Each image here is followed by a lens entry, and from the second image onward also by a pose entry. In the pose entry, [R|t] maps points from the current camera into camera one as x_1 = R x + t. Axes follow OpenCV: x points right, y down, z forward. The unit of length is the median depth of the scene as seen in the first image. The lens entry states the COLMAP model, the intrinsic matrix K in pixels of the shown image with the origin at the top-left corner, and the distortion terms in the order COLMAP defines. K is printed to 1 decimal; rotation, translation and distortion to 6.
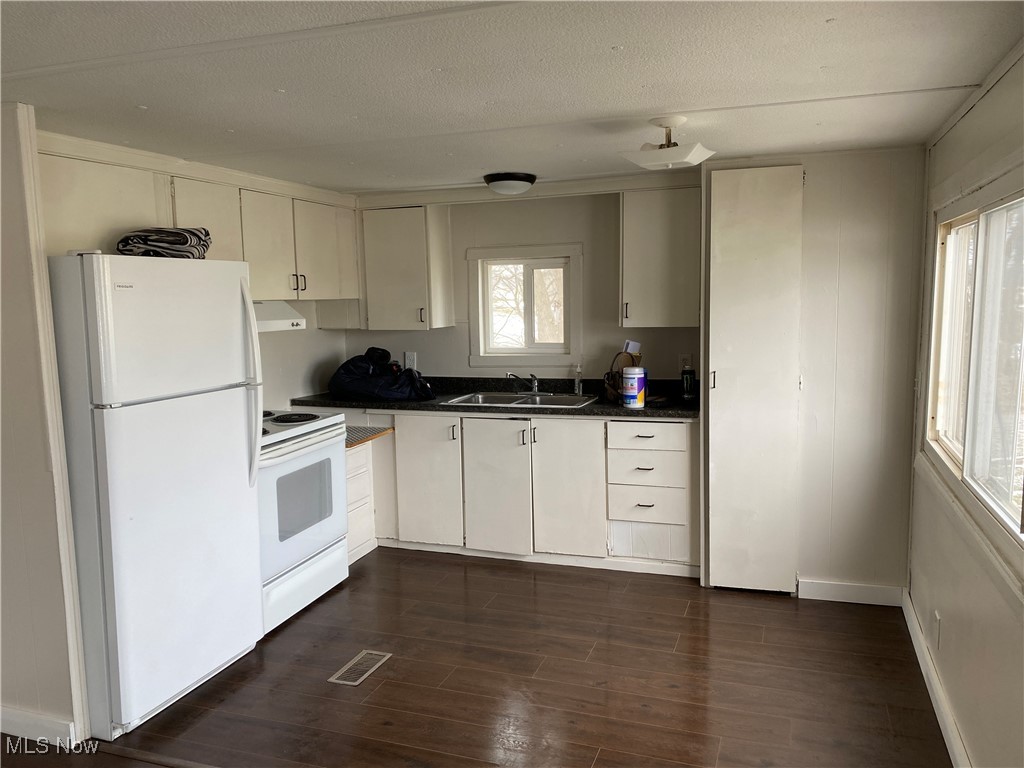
lens RADIAL K [[775.9, 0, 512.0], [0, 775.9, 384.0], [0, 0, 1]] dist [0.050489, -0.103934]
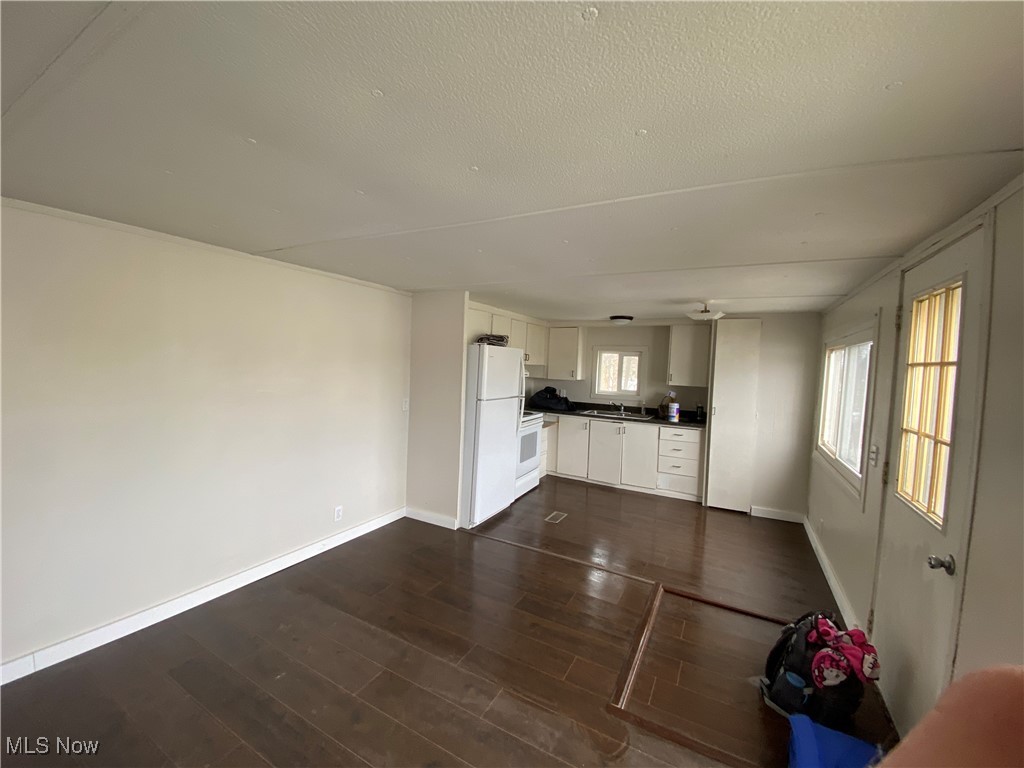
lens RADIAL K [[413.2, 0, 486.0], [0, 413.2, 377.3], [0, 0, 1]] dist [0.000370, -0.029255]
pose [[0.979346, 0.064509, -0.191624, -0.149932], [-0.079773, 0.994134, -0.073036, 0.034084], [0.185789, 0.086814, 0.978747, -0.263582]]
